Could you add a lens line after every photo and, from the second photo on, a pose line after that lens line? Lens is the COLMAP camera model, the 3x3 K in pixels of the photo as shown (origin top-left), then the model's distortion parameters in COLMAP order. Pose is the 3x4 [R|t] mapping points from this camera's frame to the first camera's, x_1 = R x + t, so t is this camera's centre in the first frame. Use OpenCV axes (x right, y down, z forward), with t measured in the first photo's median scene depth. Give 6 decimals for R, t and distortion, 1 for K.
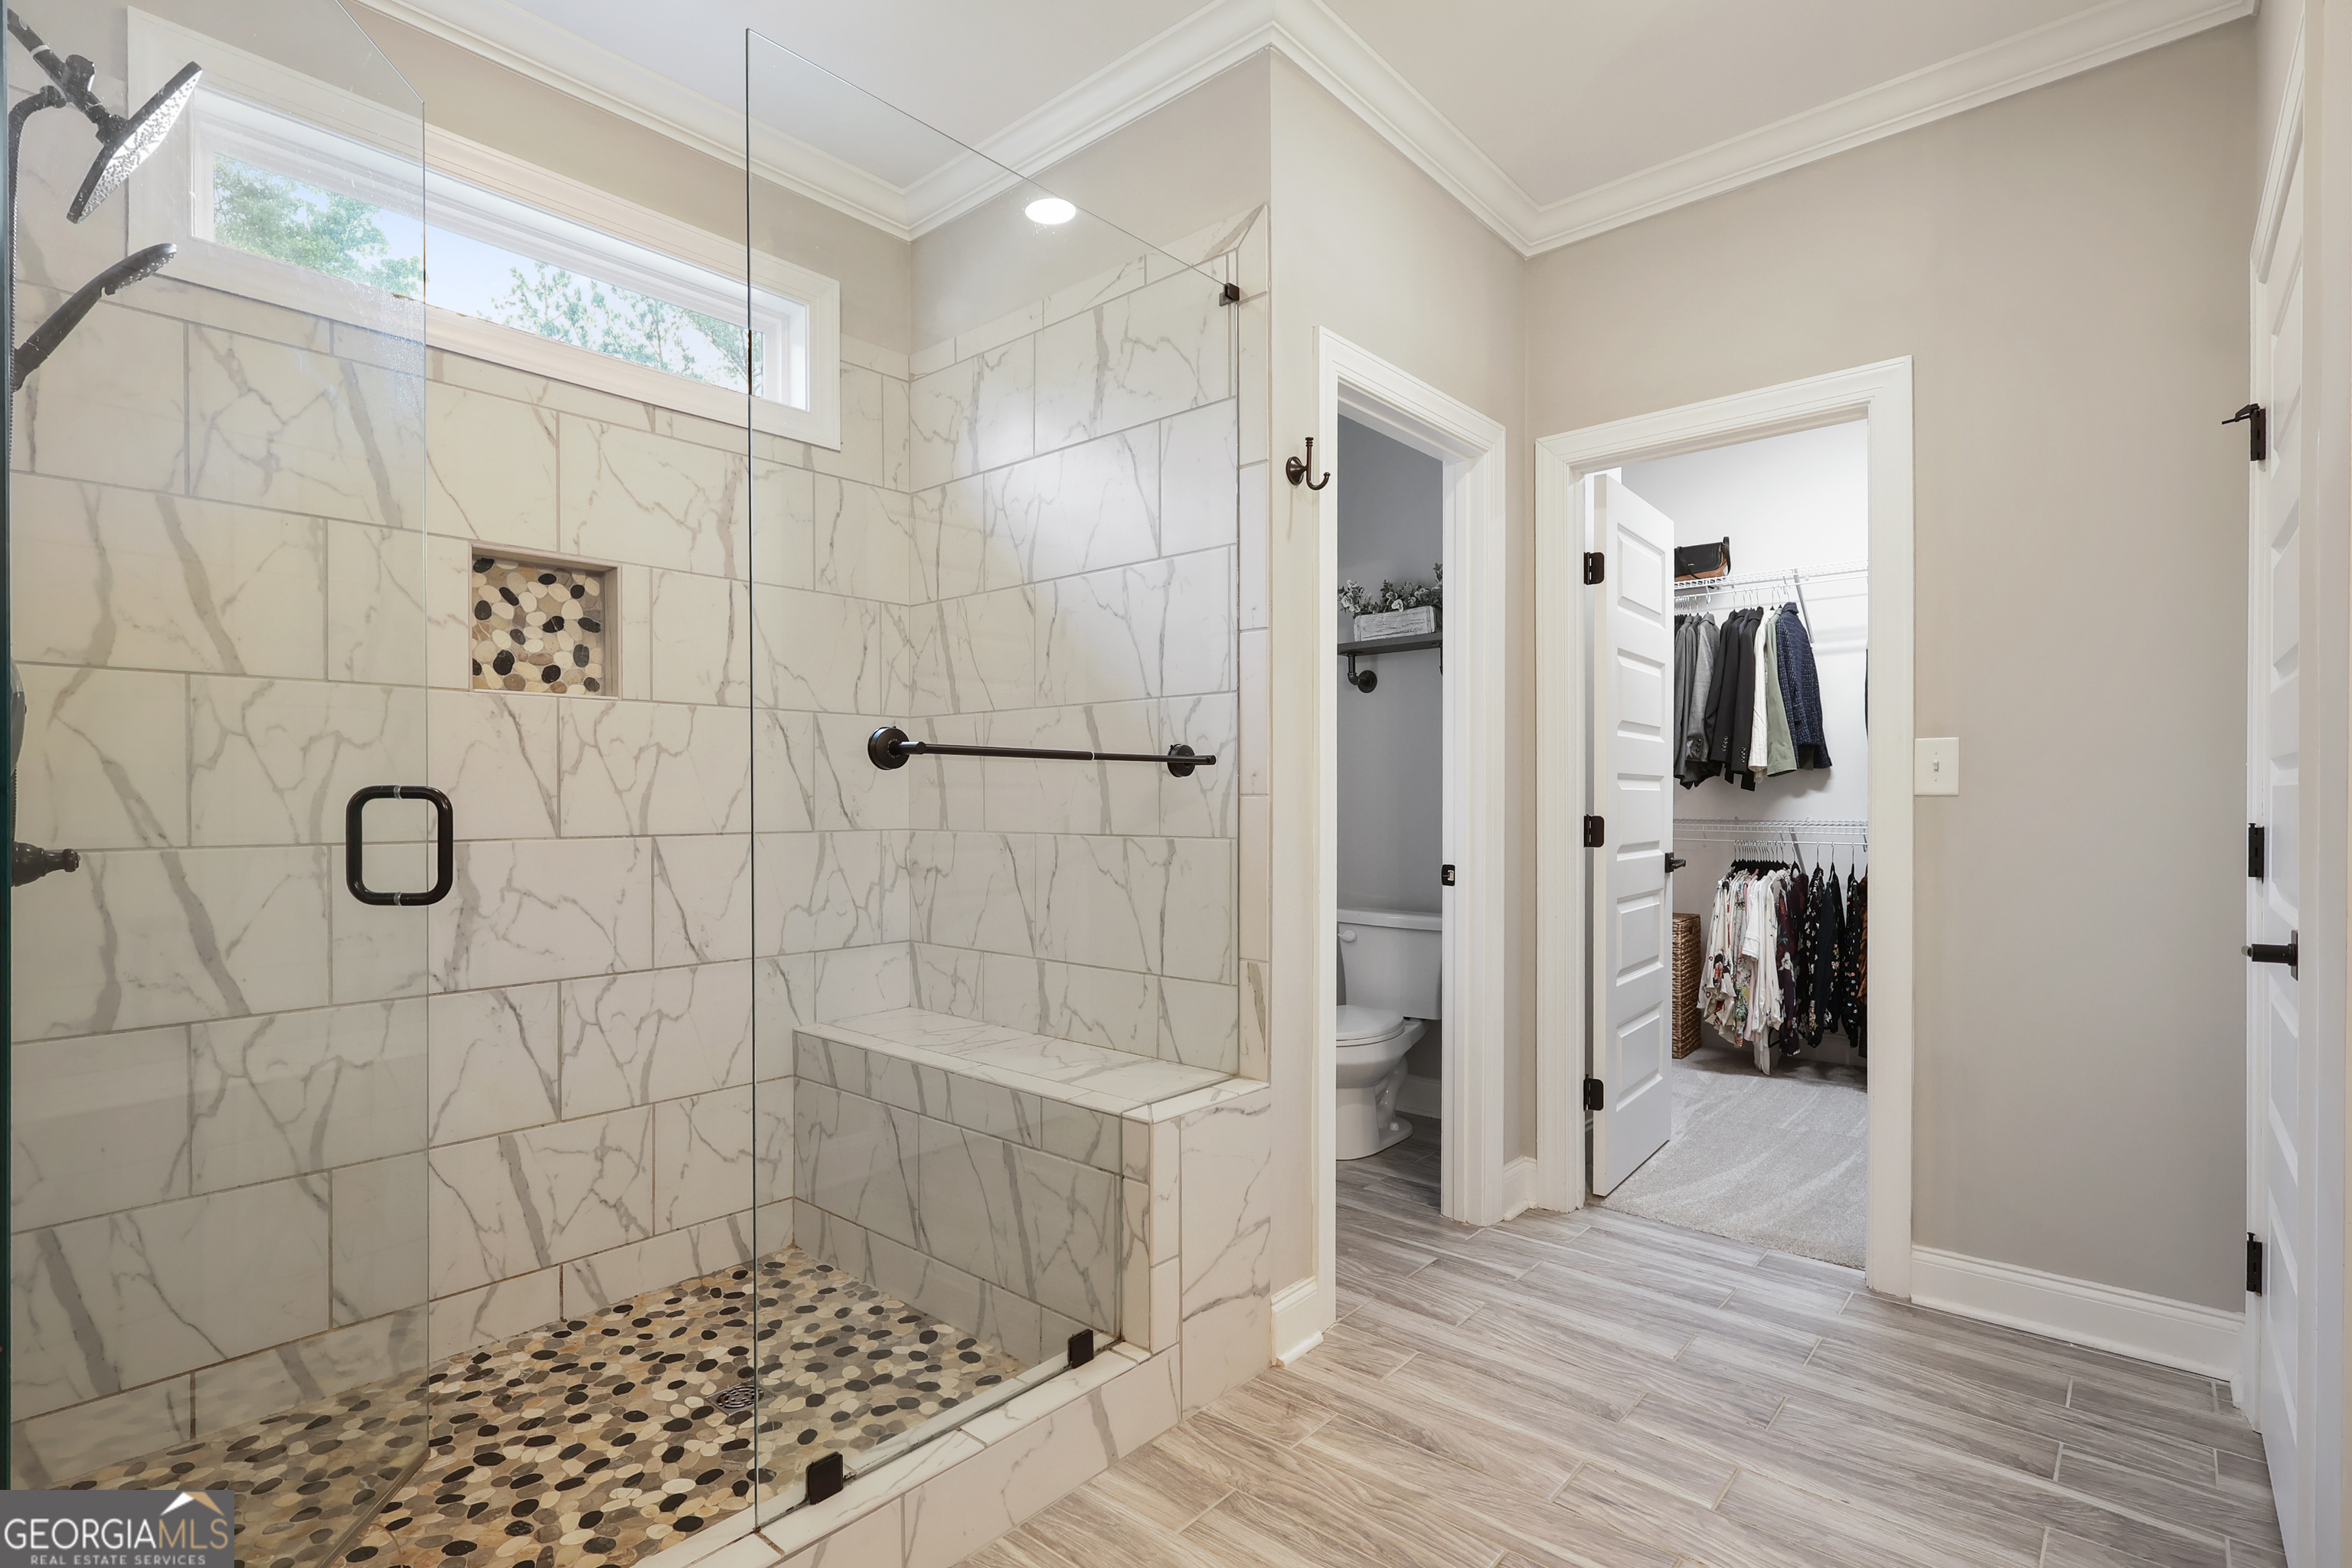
lens RADIAL K [[1133.5, 0, 1187.3], [0, 1133.5, 805.7], [0, 0, 1]] dist [0.001548, 0.002601]
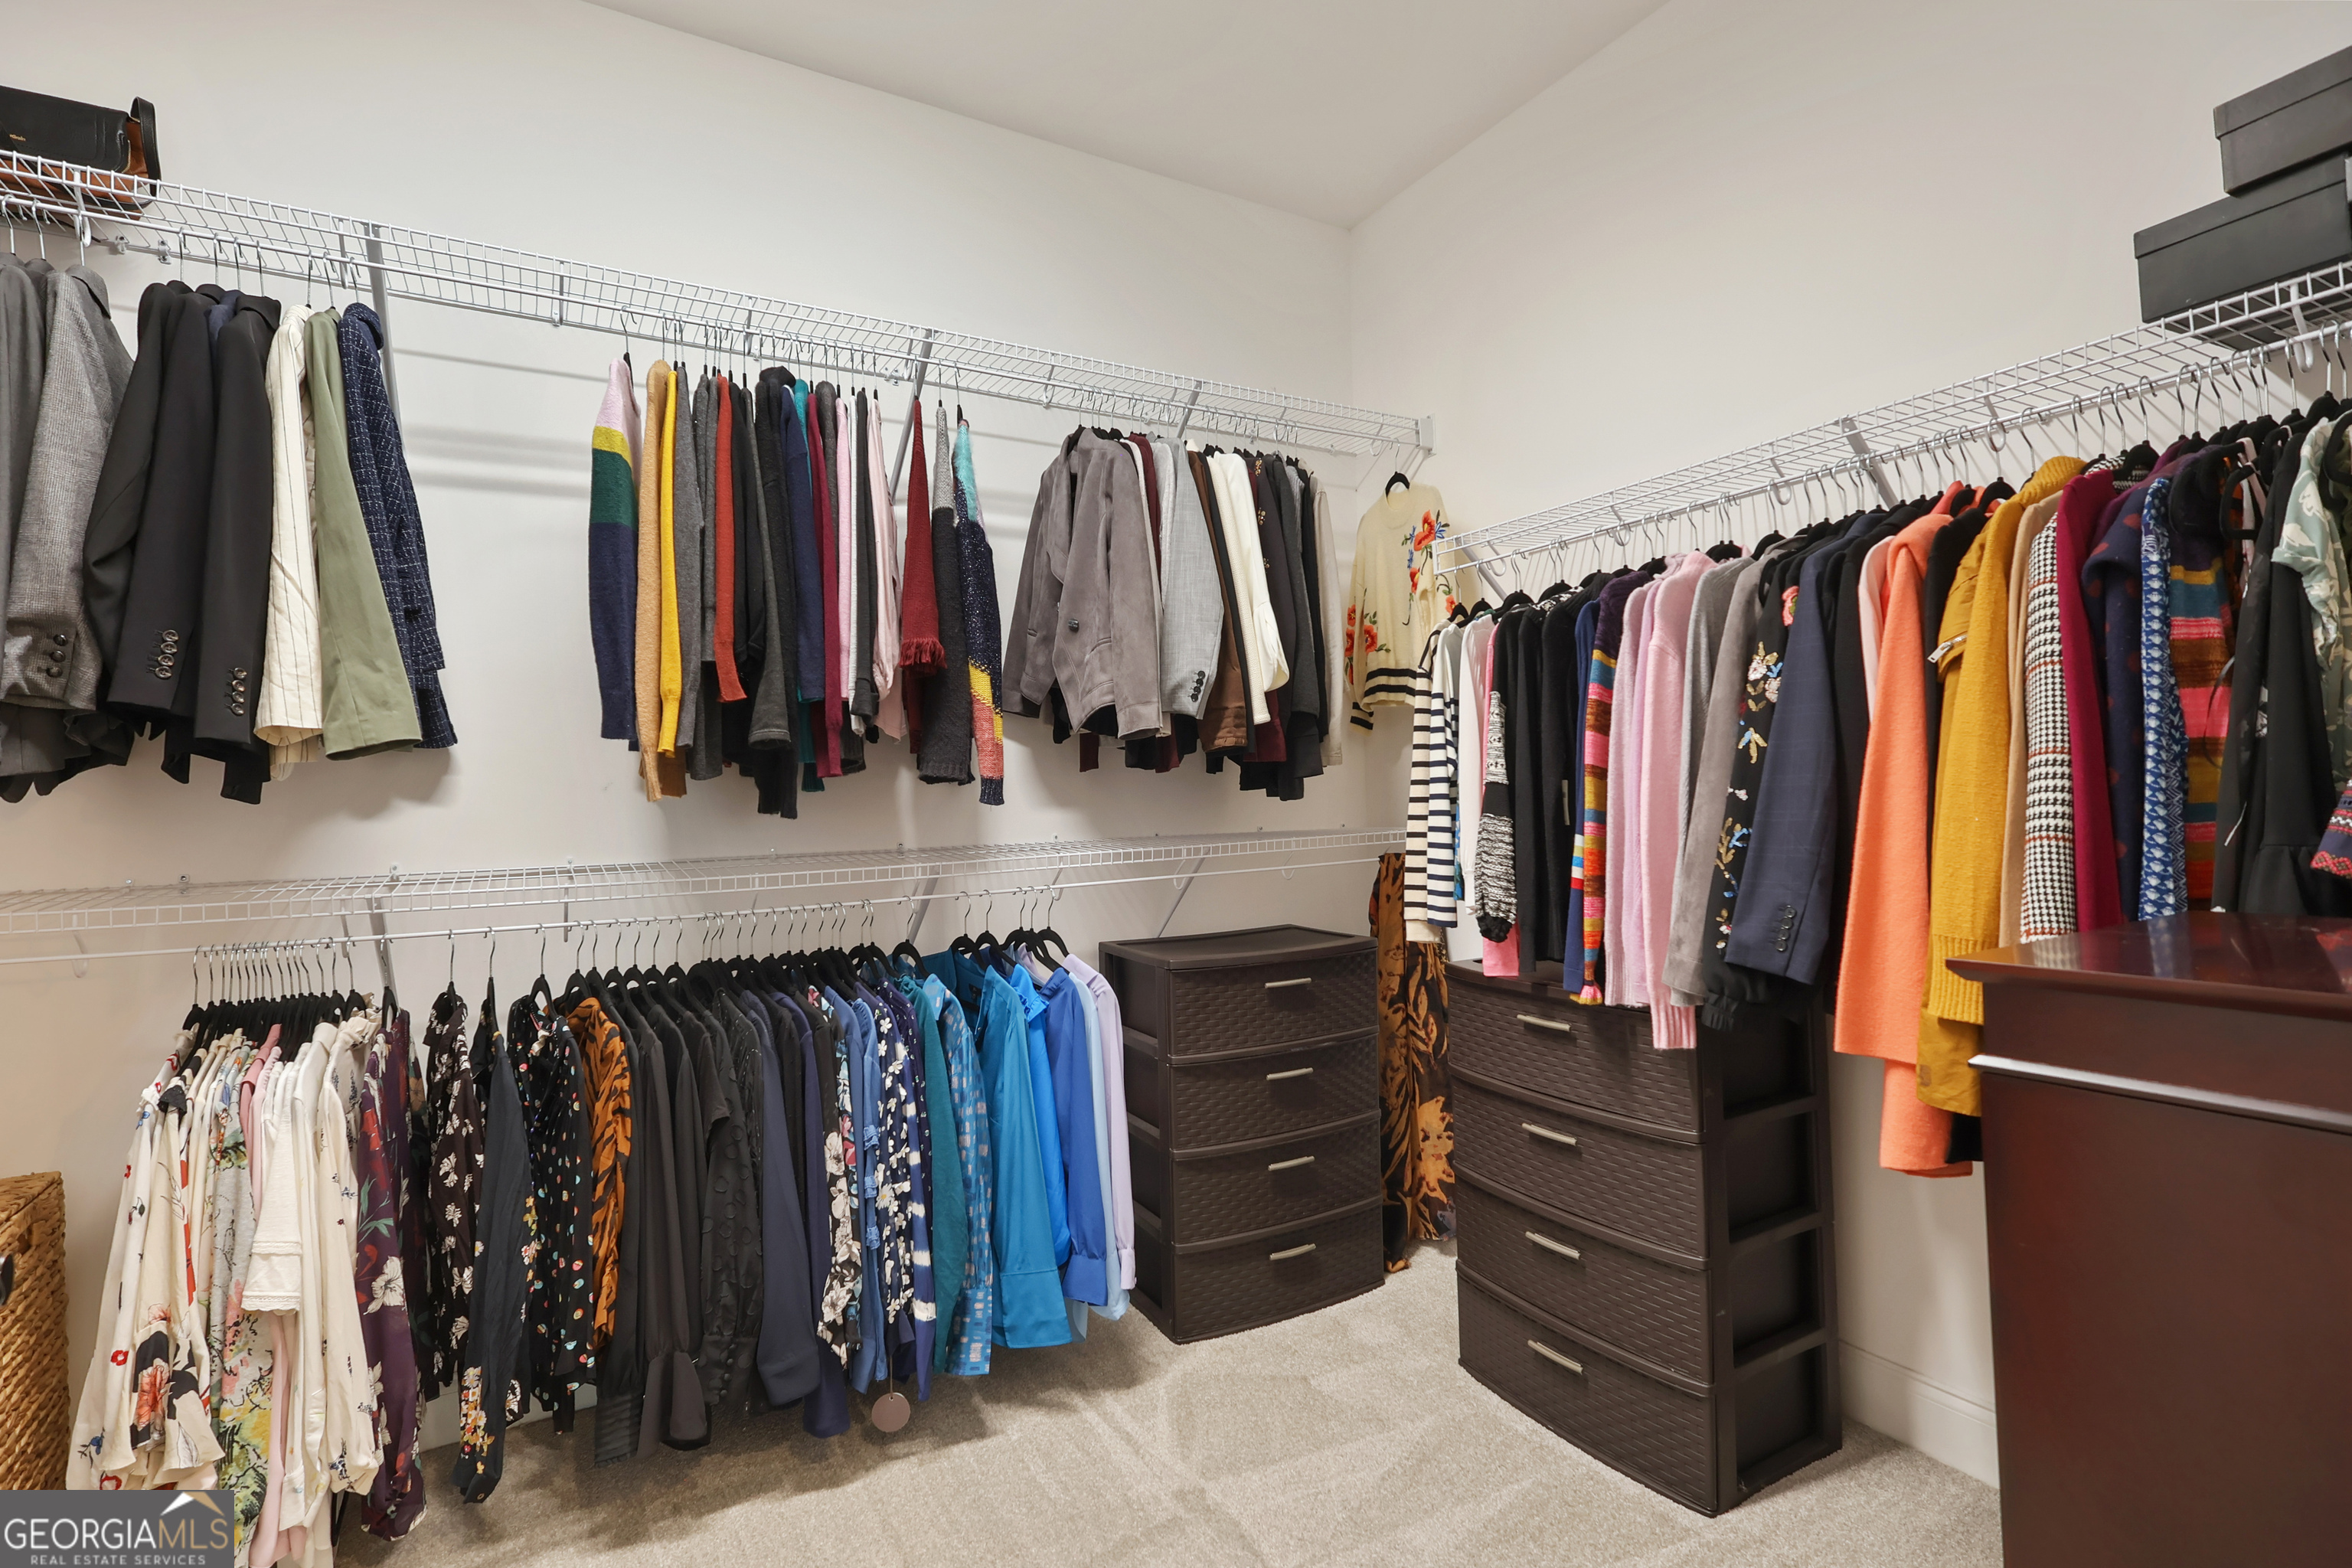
lens RADIAL K [[1133.5, 0, 1189.7], [0, 1133.5, 774.3], [0, 0, 1]] dist [0.001548, 0.002601]
pose [[0.325480, 0.005946, 0.945530, 0.492393], [0.029591, 0.999426, -0.016471, -0.014044], [-0.945086, 0.033340, 0.325117, 1.157379]]
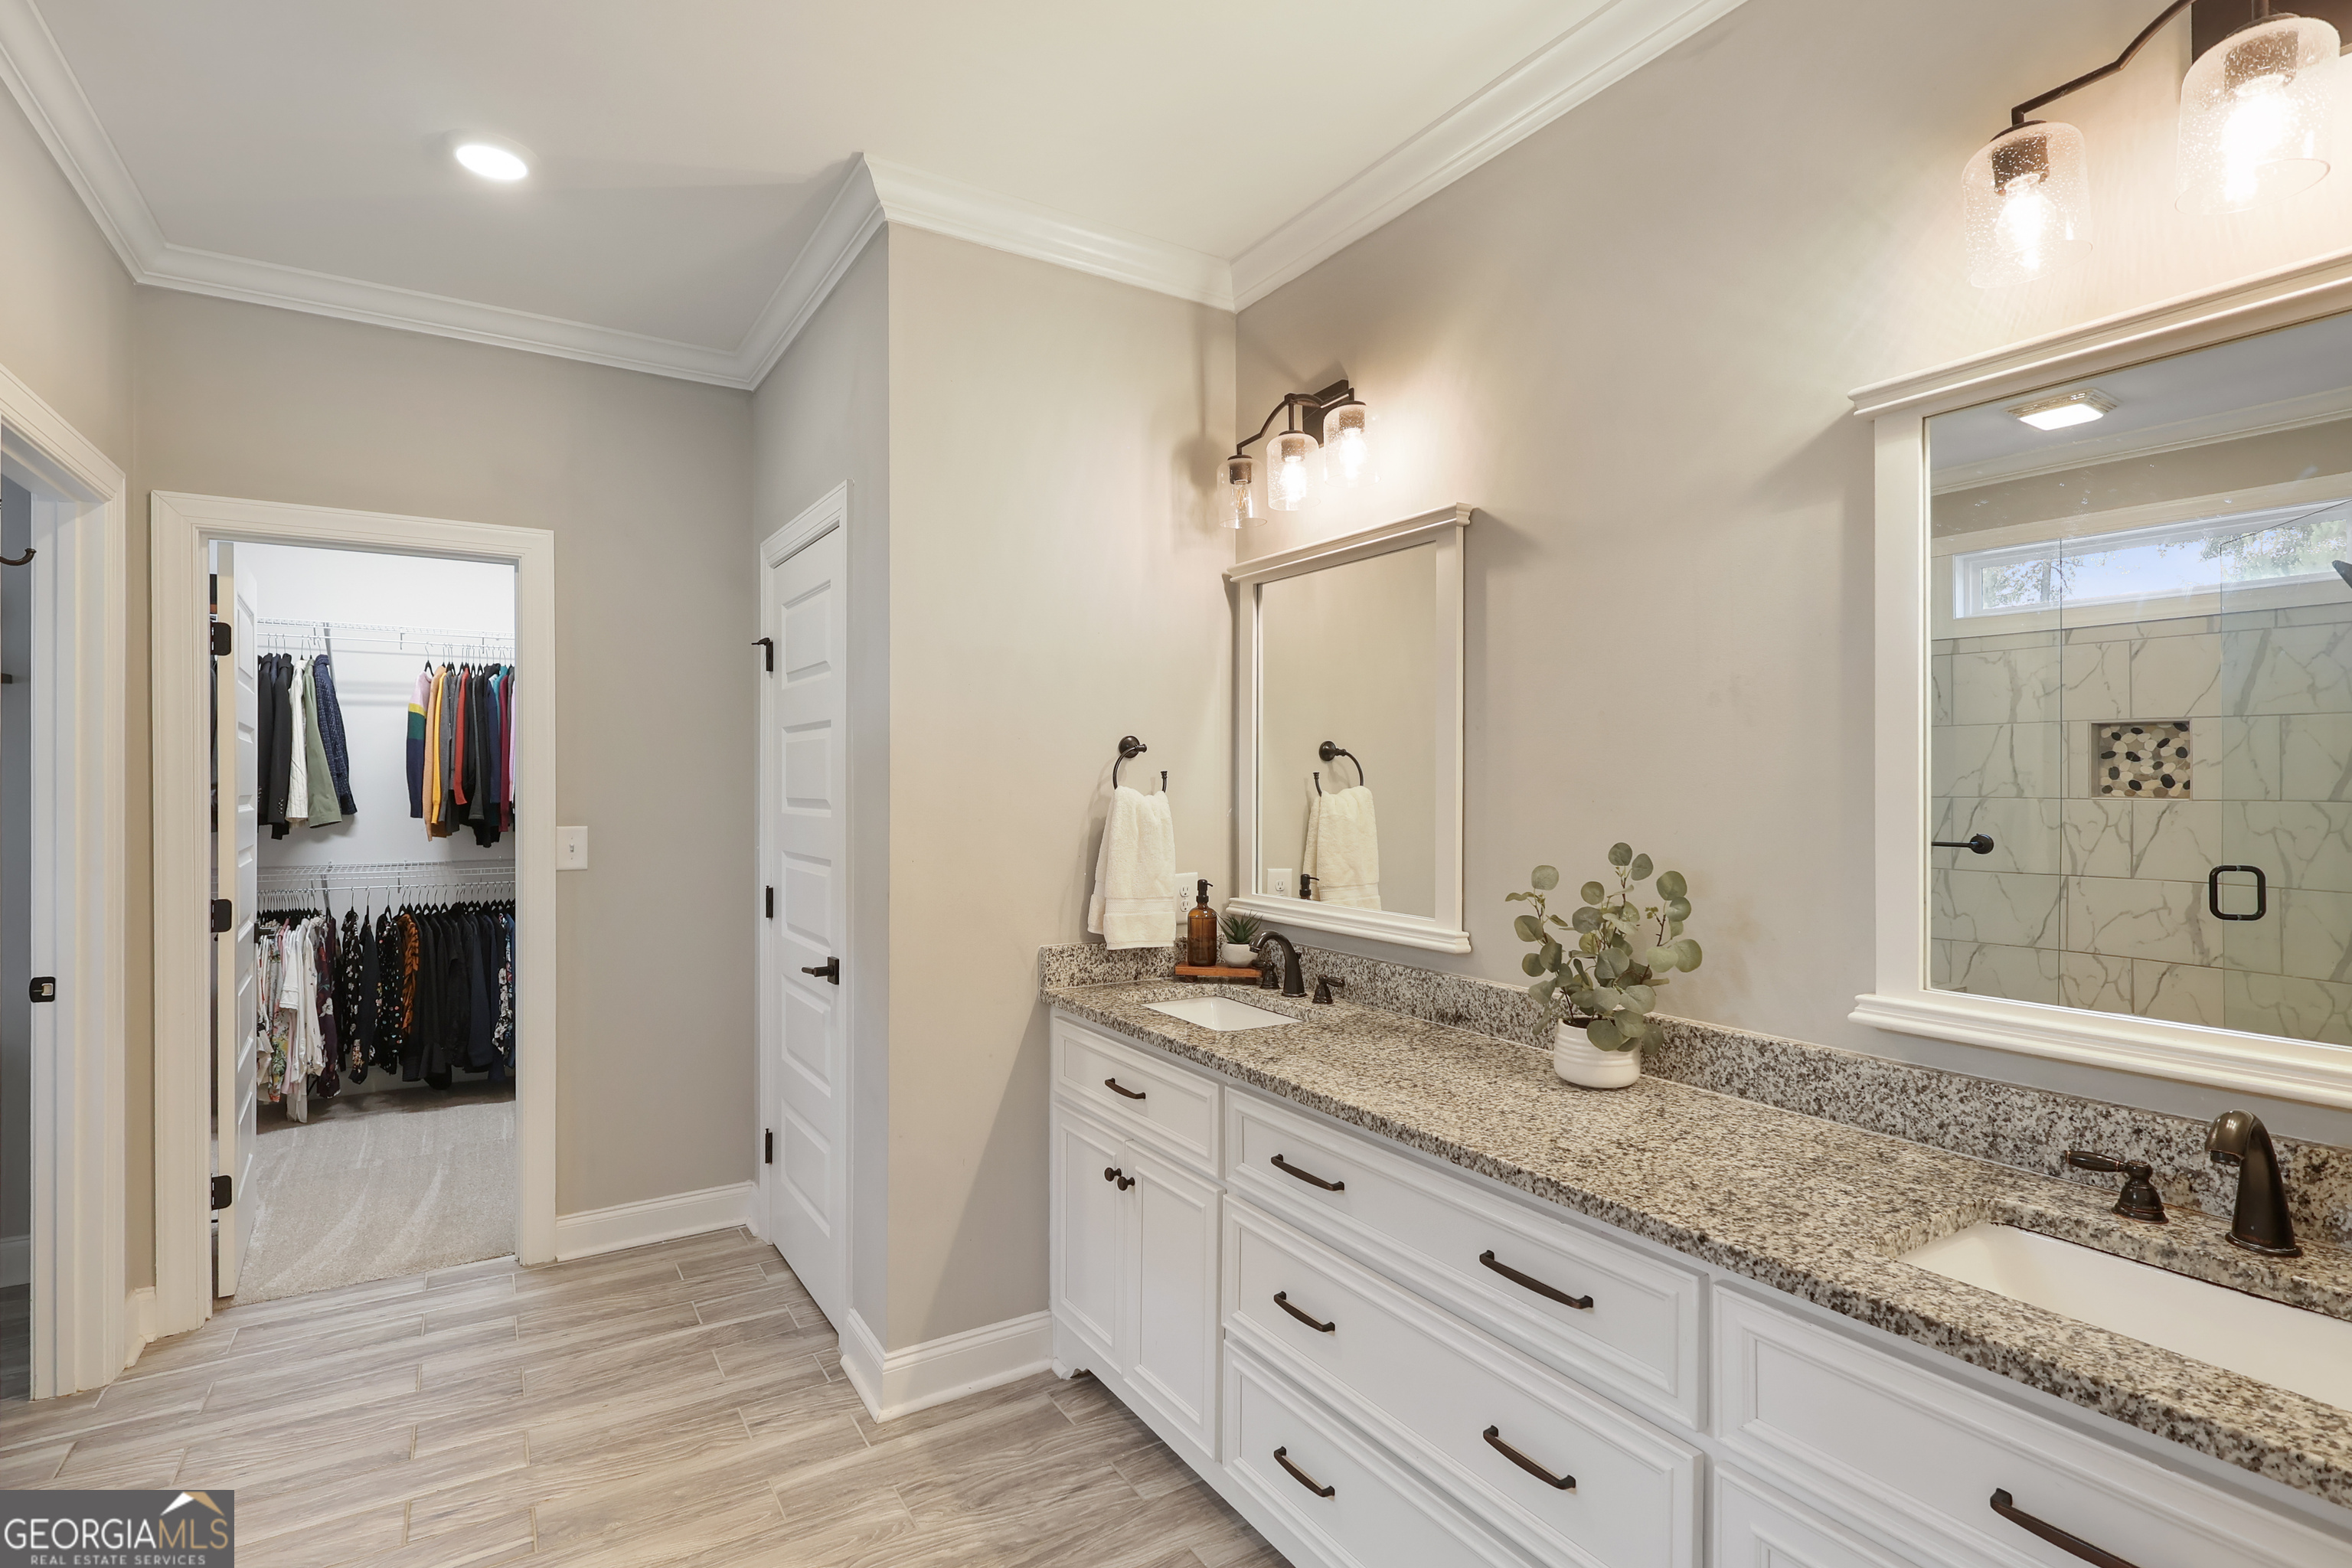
lens RADIAL K [[1133.5, 0, 1164.0], [0, 1133.5, 787.3], [0, 0, 1]] dist [0.001548, 0.002601]
pose [[0.295108, -0.002563, 0.955461, -0.413573], [0.003054, 0.999994, 0.001739, -0.109779], [-0.955459, 0.002405, 0.295114, -0.049073]]
